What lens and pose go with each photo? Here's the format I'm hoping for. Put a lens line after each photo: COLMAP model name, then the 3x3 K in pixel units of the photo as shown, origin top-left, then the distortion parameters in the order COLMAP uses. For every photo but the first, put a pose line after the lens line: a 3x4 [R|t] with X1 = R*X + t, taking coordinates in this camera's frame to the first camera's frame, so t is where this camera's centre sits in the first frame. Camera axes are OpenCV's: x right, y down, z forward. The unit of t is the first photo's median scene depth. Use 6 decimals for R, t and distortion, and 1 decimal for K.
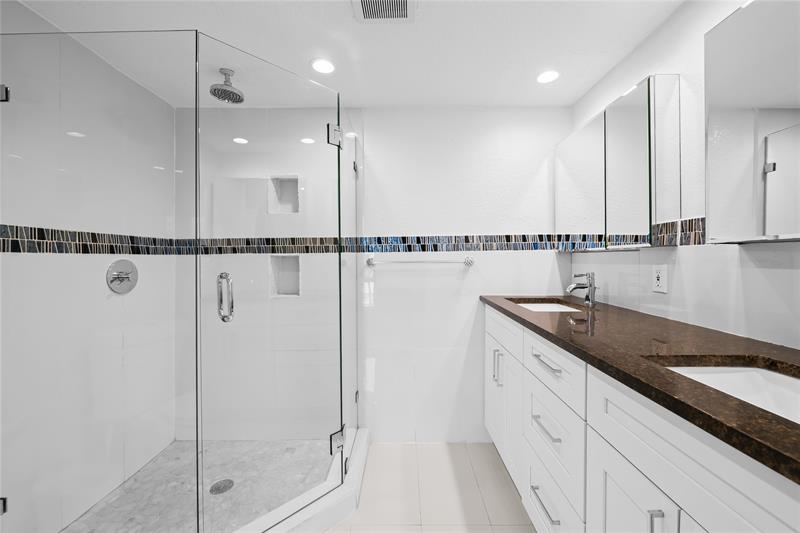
lens RADIAL K [[323.2, 0, 402.2], [0, 323.2, 265.4], [0, 0, 1]] dist [-0.000778, -0.000402]
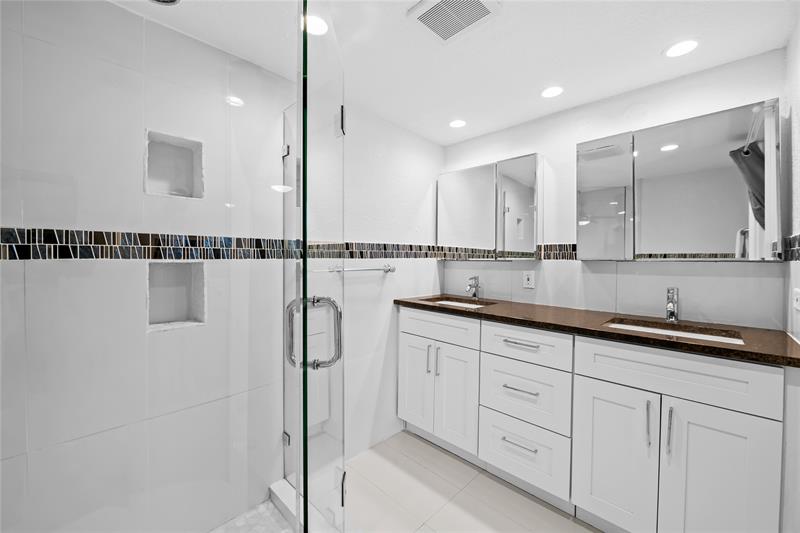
lens RADIAL K [[323.2, 0, 402.2], [0, 323.2, 265.4], [0, 0, 1]] dist [-0.000778, -0.000402]
pose [[0.687477, -0.005698, 0.726183, -0.526359], [0.005935, 0.999980, 0.002227, -0.023704], [-0.726182, 0.002779, 0.687497, 0.236150]]
